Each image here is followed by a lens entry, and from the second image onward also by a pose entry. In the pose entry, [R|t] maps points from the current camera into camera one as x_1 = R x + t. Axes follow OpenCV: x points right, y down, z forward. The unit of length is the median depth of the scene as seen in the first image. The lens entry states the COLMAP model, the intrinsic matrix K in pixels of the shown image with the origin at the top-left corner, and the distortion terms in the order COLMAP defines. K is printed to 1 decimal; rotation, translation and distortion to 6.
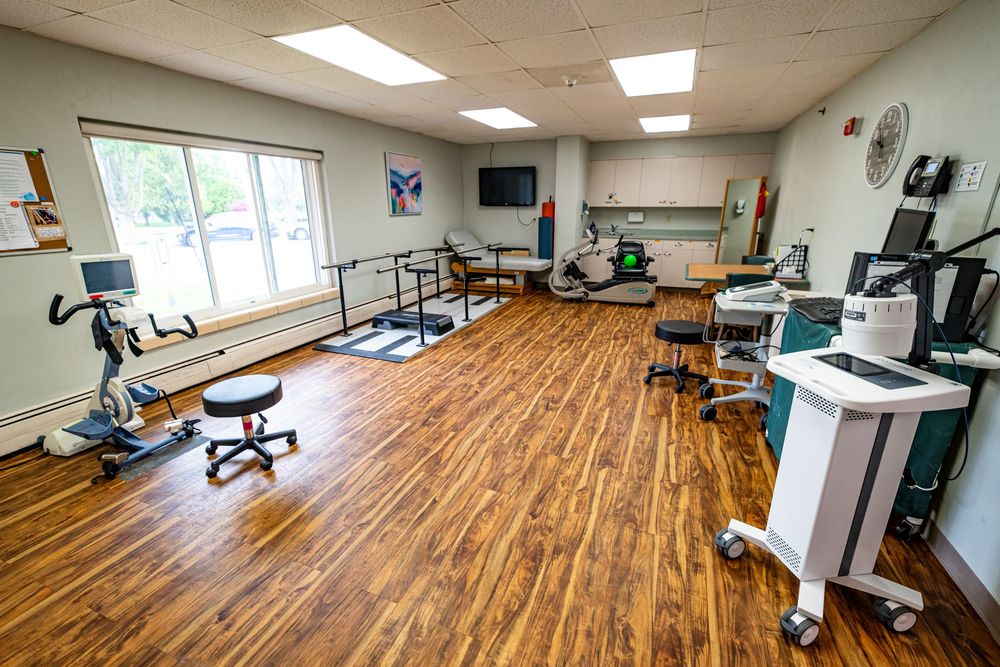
lens RADIAL K [[442.7, 0, 505.8], [0, 442.7, 333.4], [0, 0, 1]] dist [0.000619, 0.000172]
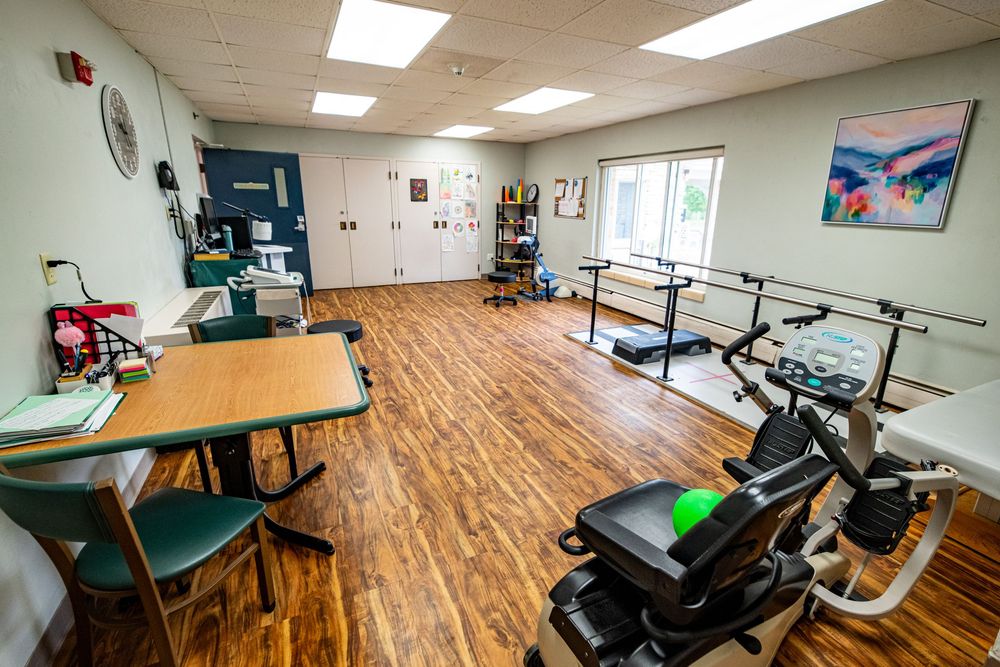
lens RADIAL K [[442.7, 0, 505.8], [0, 442.7, 333.4], [0, 0, 1]] dist [0.000619, 0.000172]
pose [[-0.699407, 0.202487, -0.685441, 0.620780], [-0.214036, 0.855678, 0.471173, -0.415665], [0.681923, 0.476251, -0.555127, 1.397542]]
